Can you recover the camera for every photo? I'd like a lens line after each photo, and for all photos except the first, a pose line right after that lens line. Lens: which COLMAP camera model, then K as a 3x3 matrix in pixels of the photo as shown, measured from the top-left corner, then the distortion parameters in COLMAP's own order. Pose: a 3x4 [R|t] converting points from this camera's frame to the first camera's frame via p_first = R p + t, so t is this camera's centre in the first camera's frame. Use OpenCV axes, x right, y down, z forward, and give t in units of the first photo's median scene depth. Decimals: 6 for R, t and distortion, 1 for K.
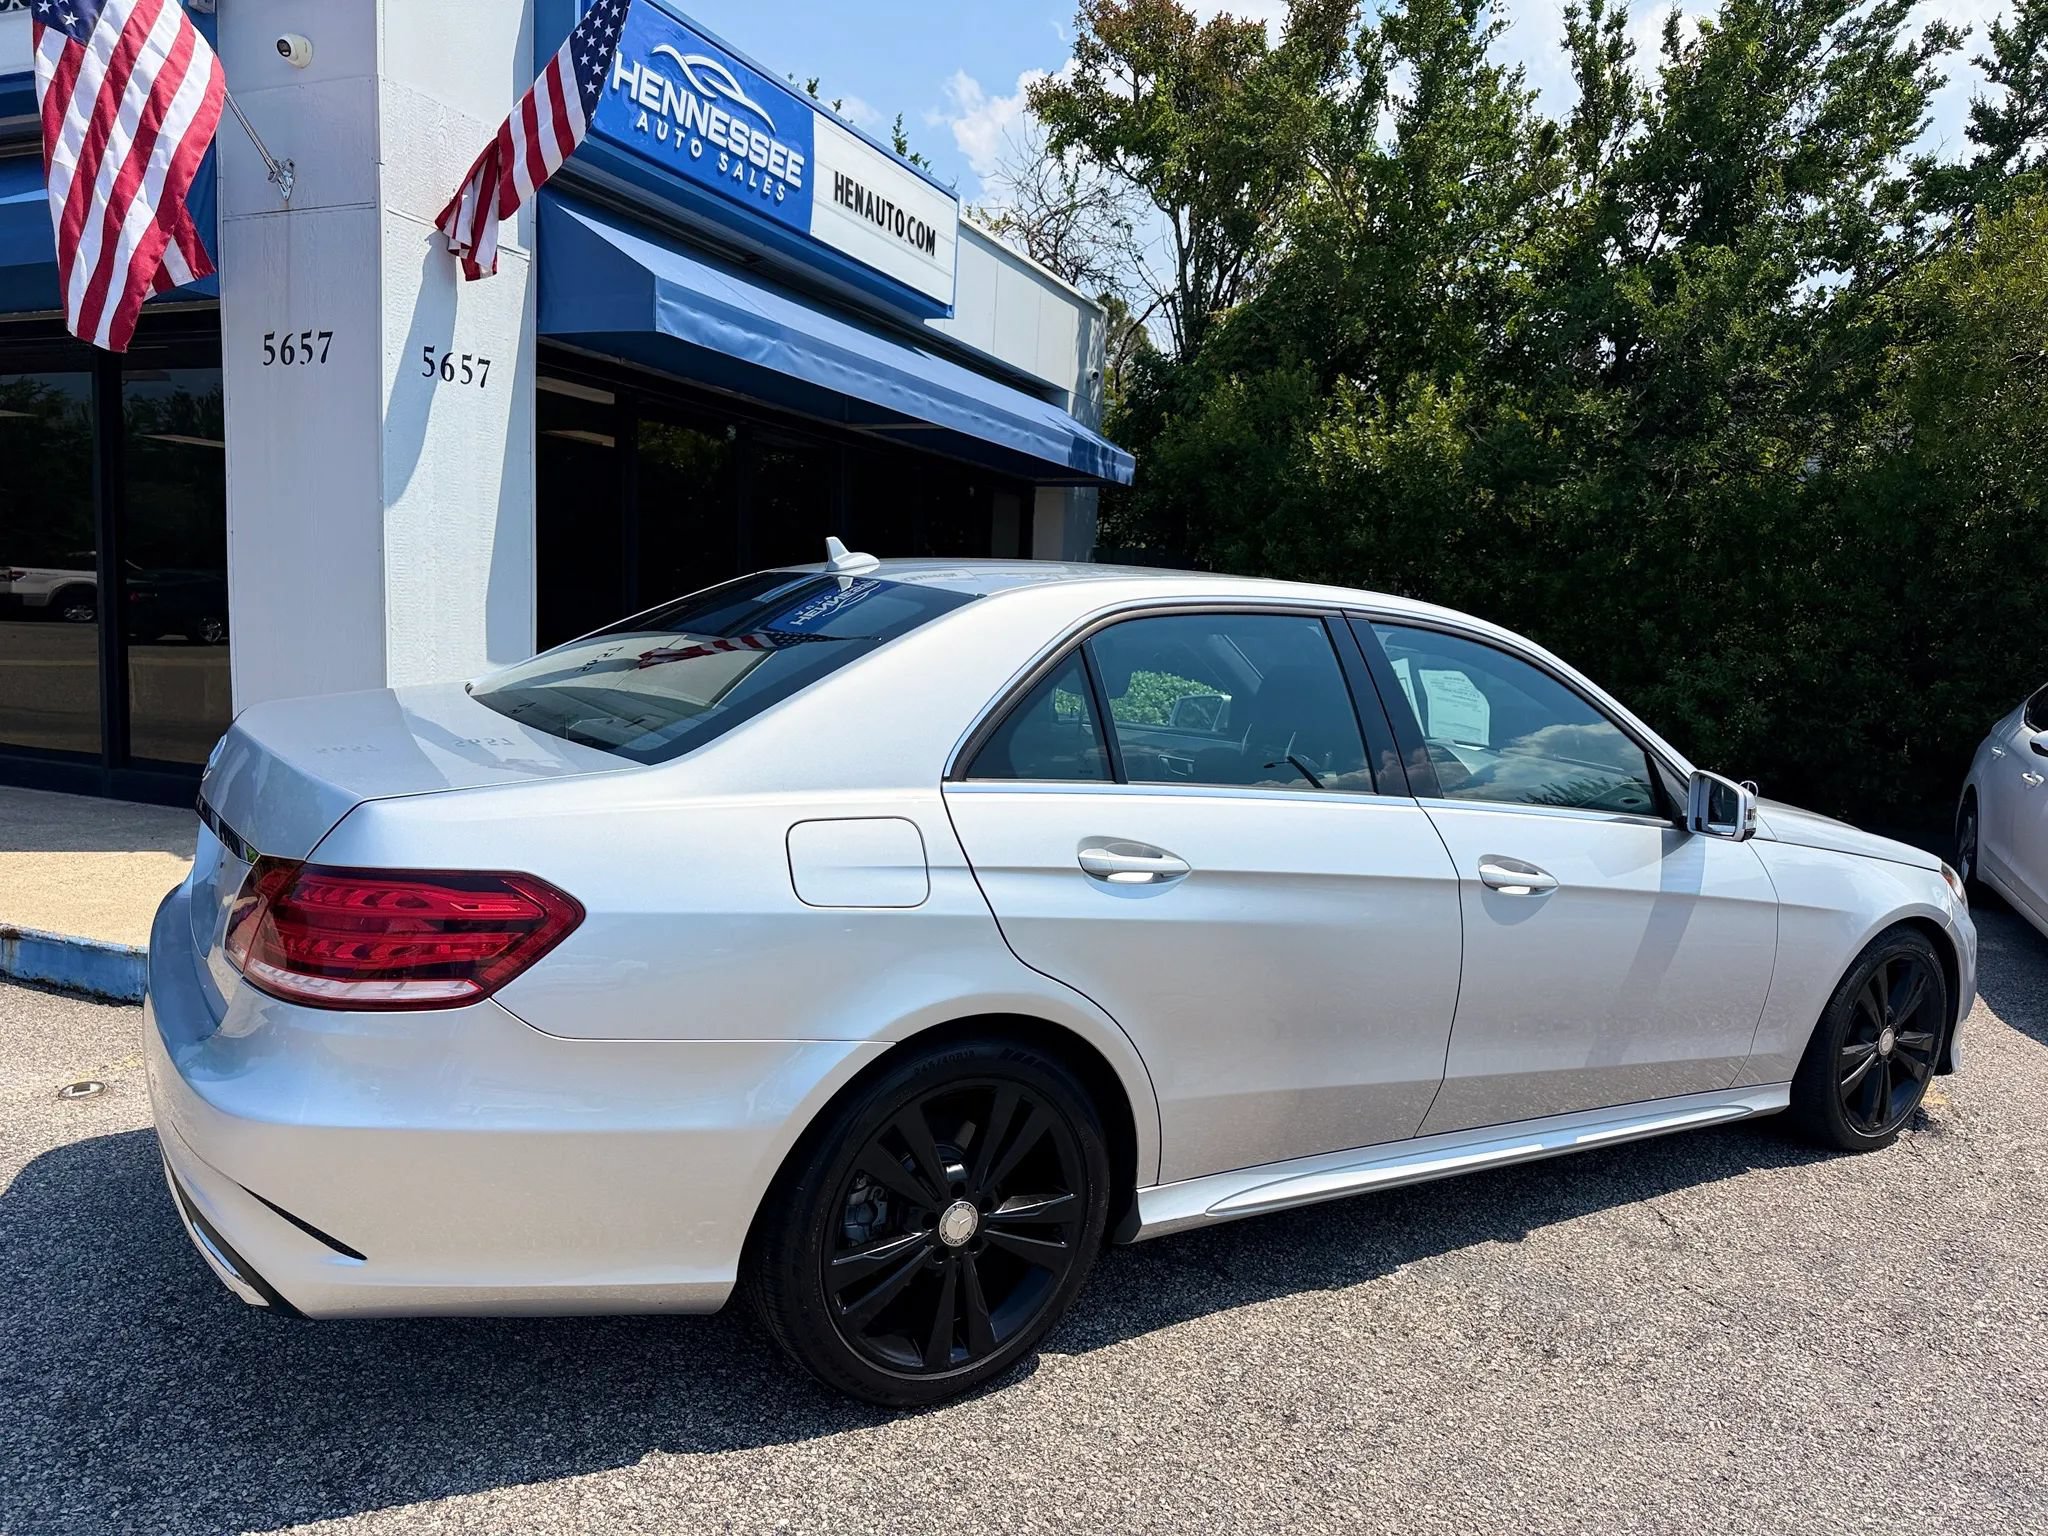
lens RADIAL K [[1459.6, 0, 1036.9], [0, 1459.6, 774.8], [0, 0, 1]] dist [0.033445, -0.040703]
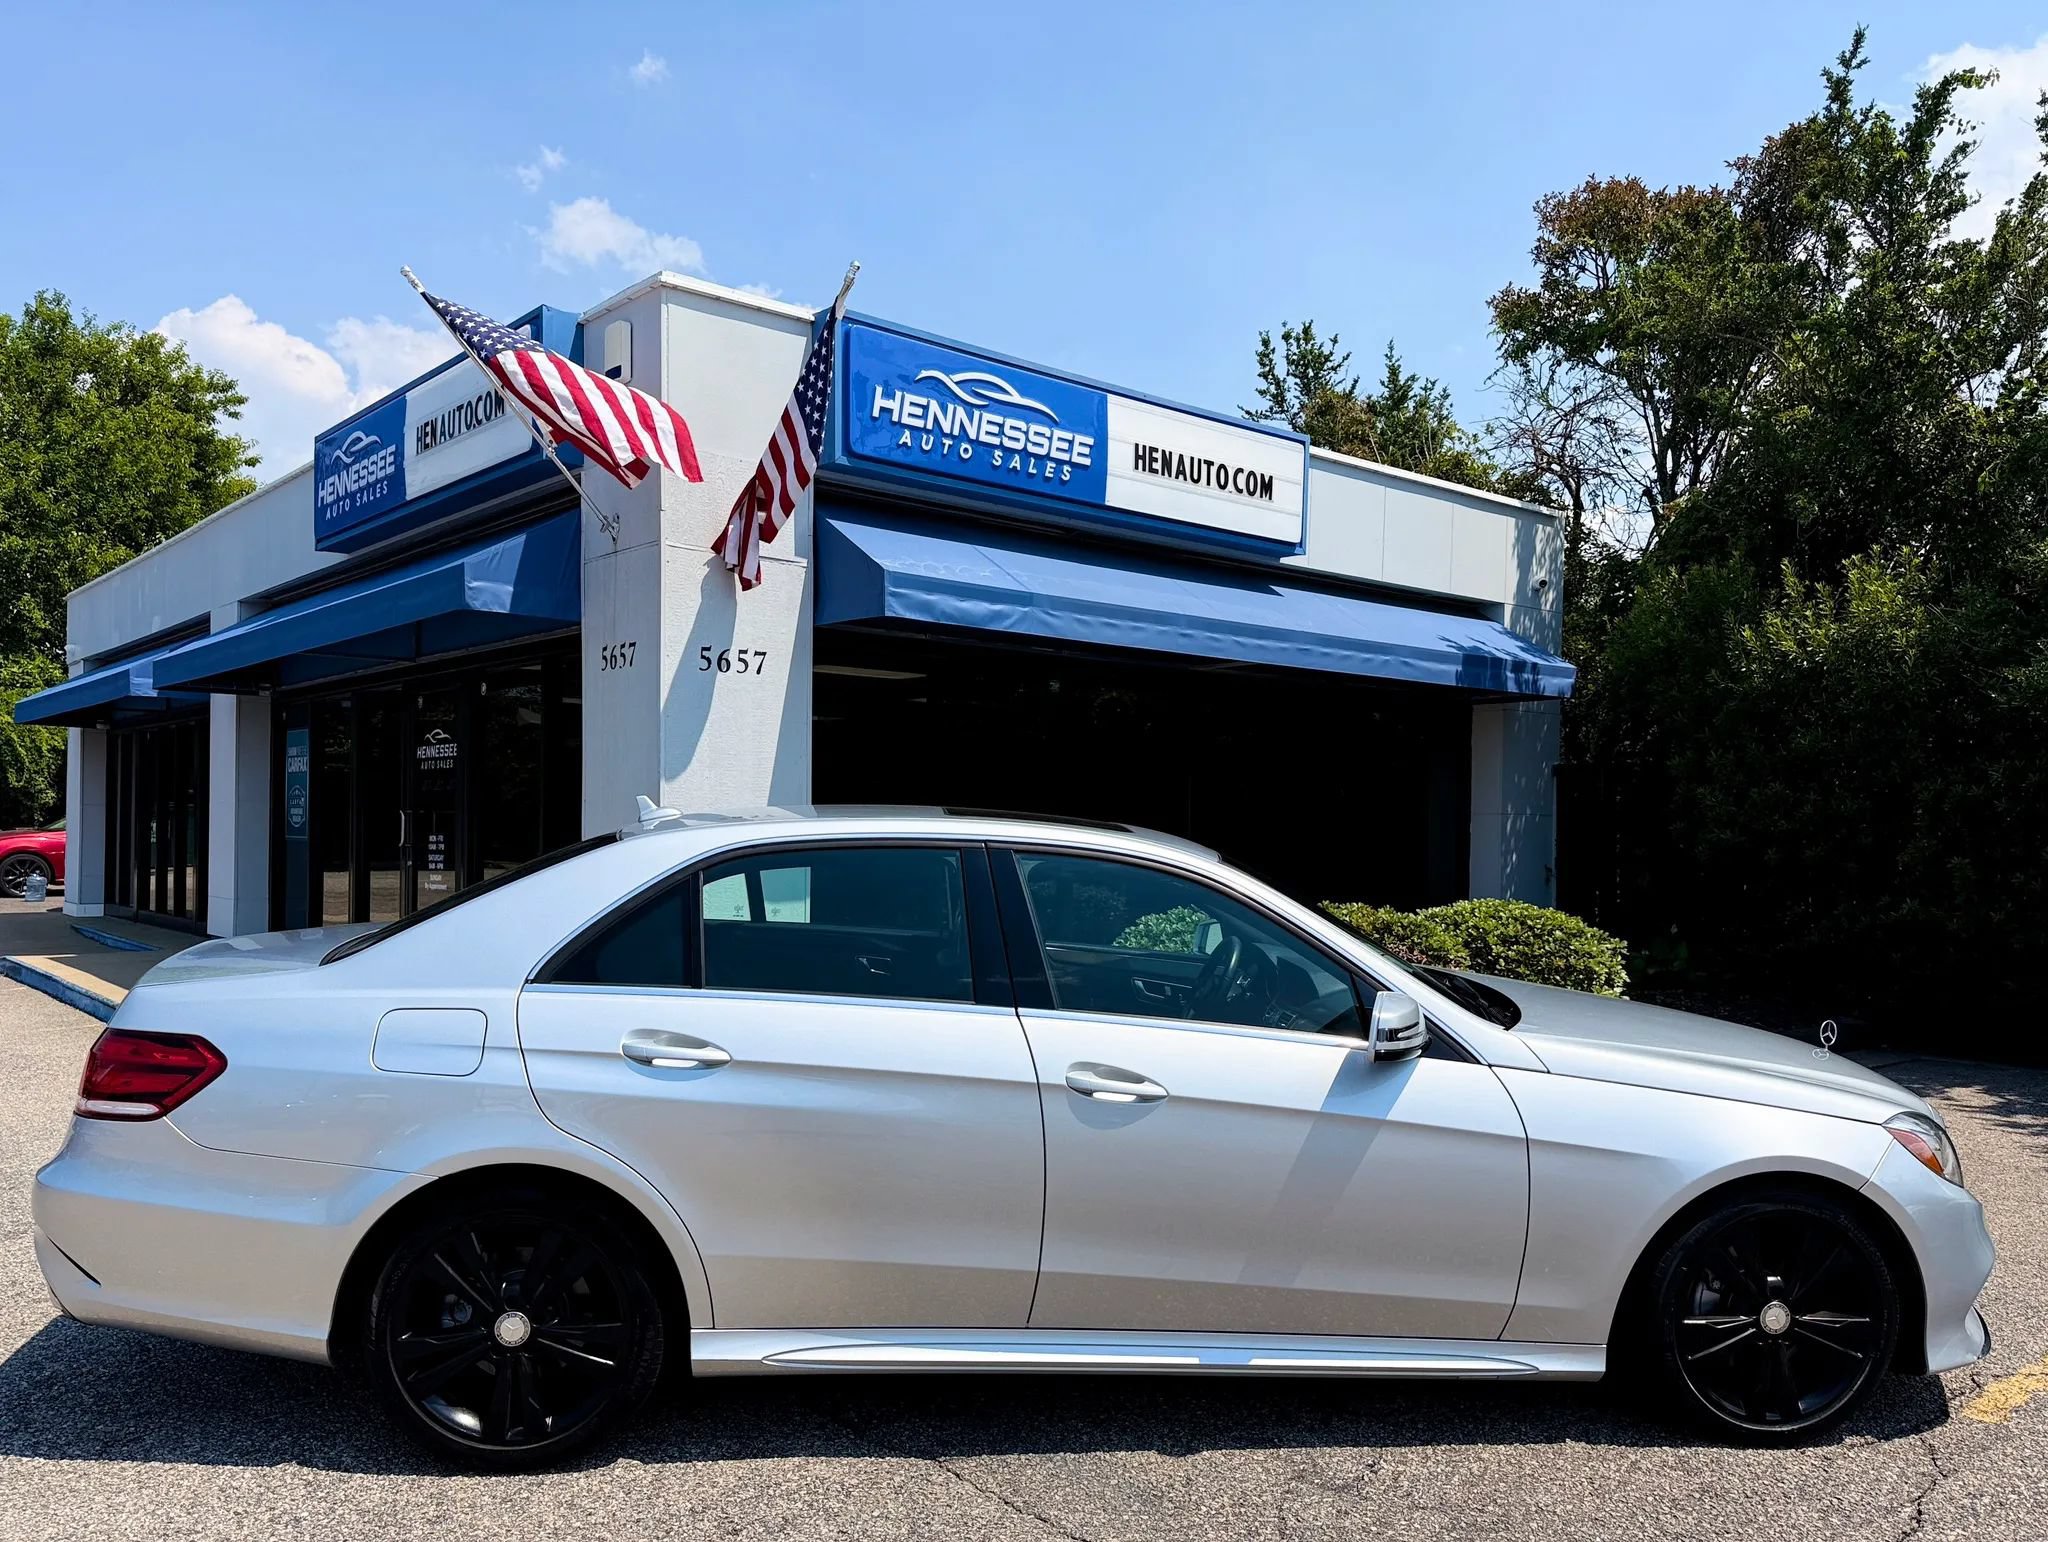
lens RADIAL K [[1556.5, 0, 1063.1], [0, 1556.5, 848.4], [0, 0, 1]] dist [0.071945, -0.082942]
pose [[0.896244, -0.026413, -0.442775, 0.390623], [-0.021889, 0.994376, -0.103625, 0.007792], [0.443021, 0.102565, 0.890625, -0.024574]]
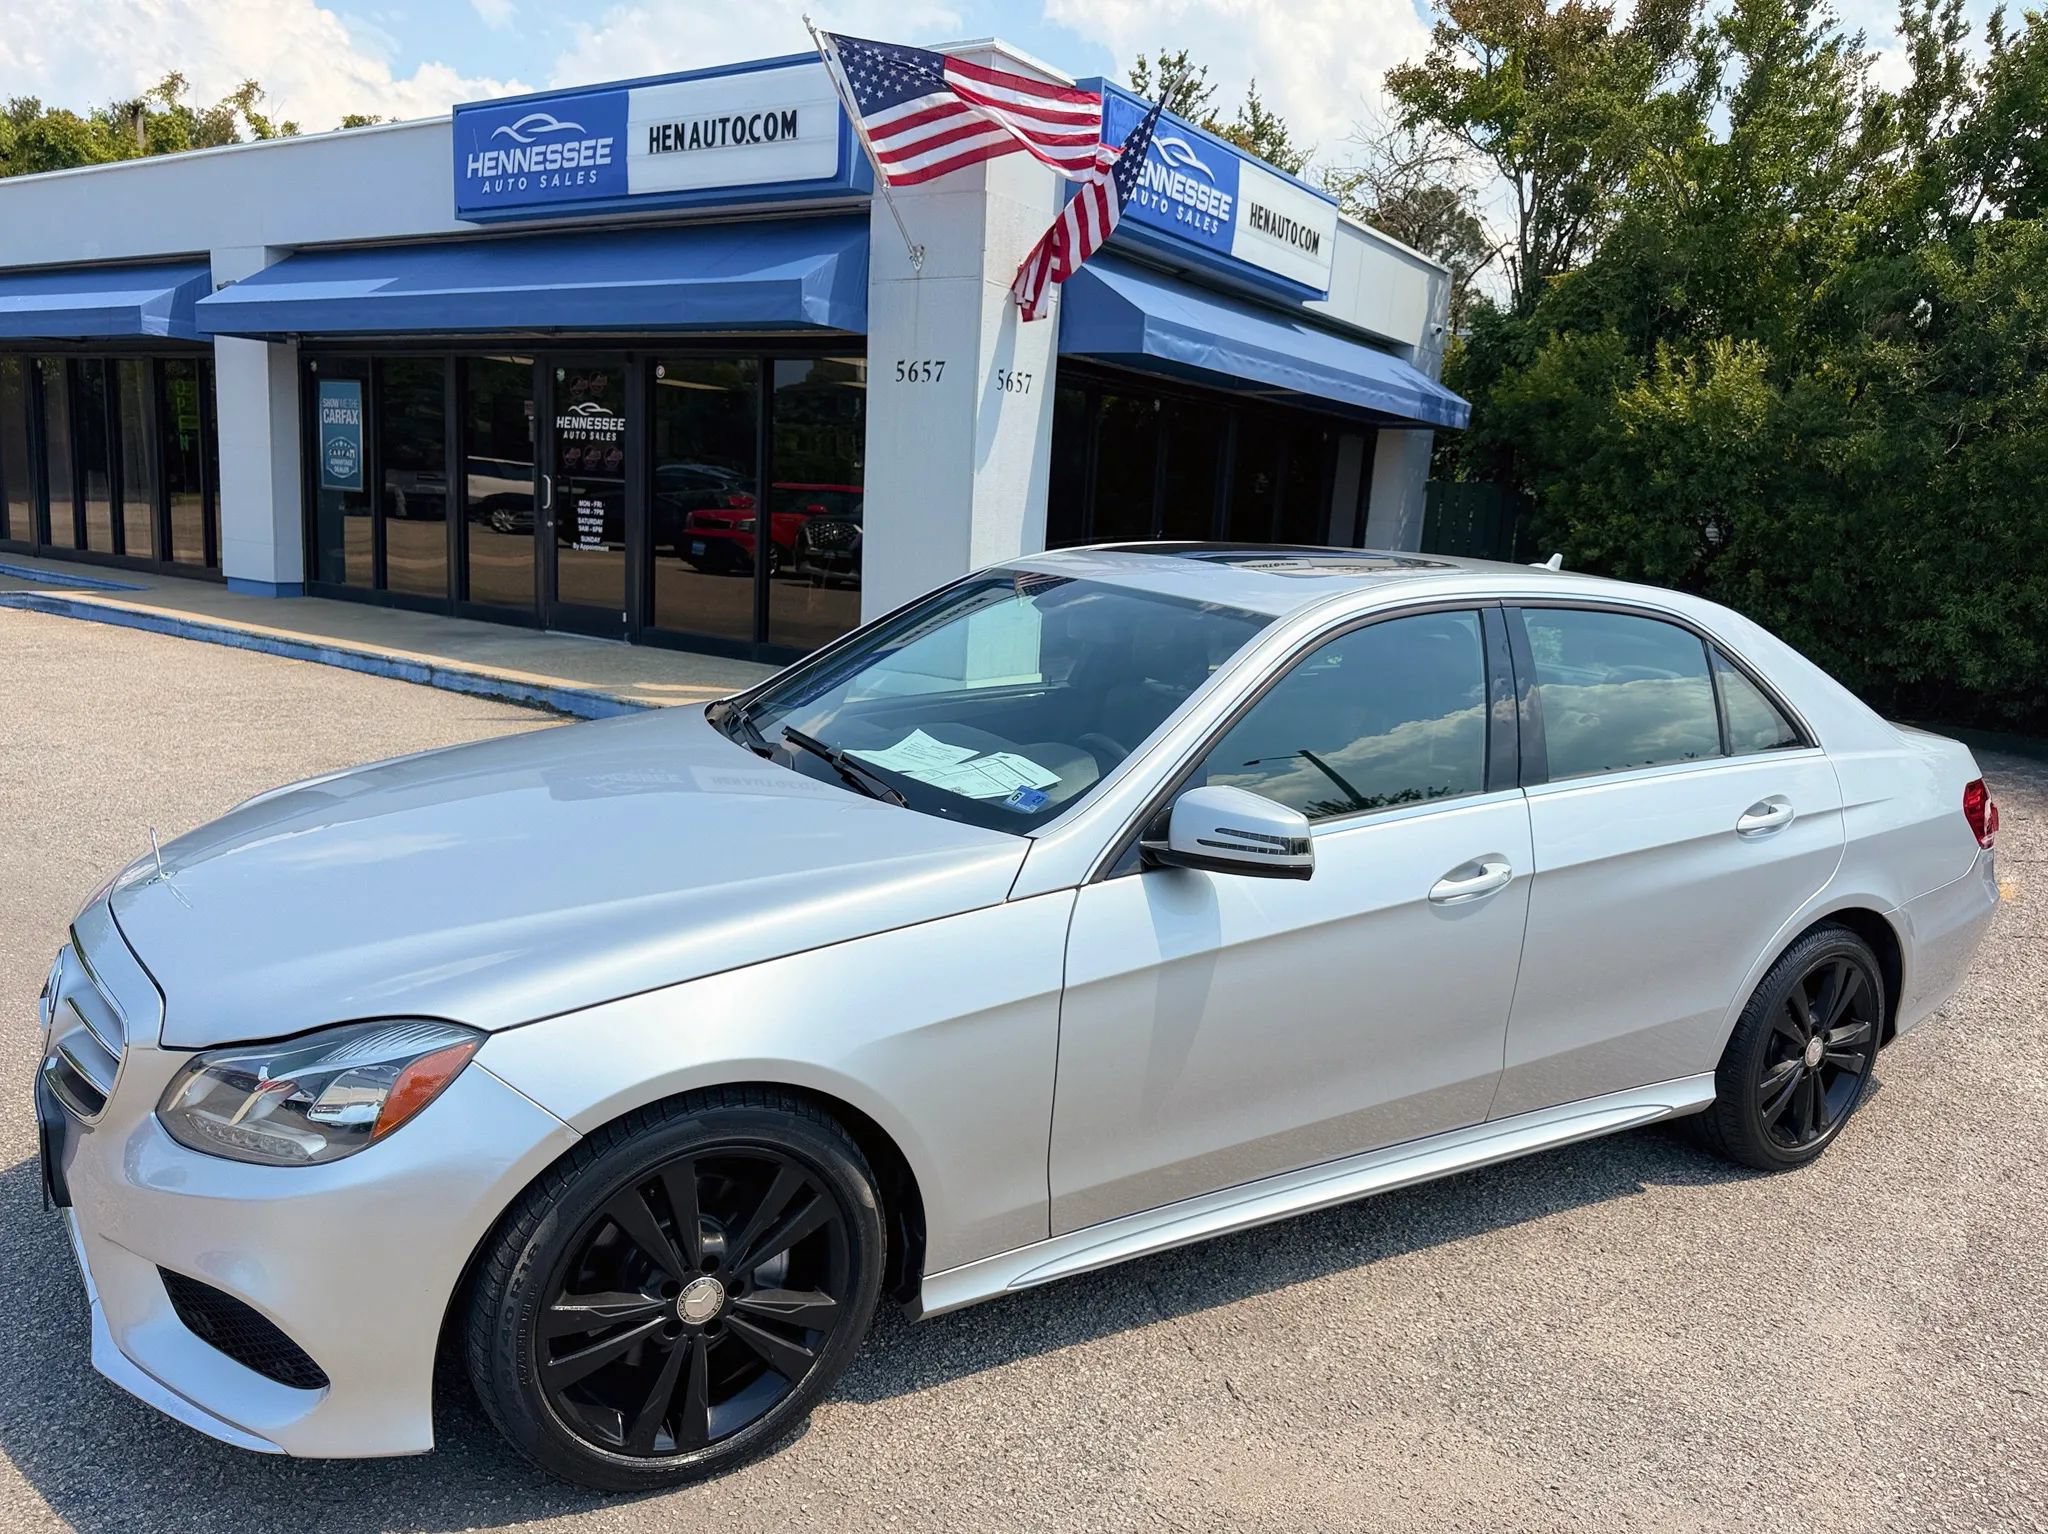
lens RADIAL K [[1529.4, 0, 1021.9], [0, 1529.4, 808.4], [0, 0, 1]] dist [0.015720, -0.020058]
pose [[0.980459, 0.054957, -0.188889, -0.062404], [-0.039971, 0.995810, 0.082253, 0.026440], [0.192618, -0.073096, 0.978548, -0.509223]]
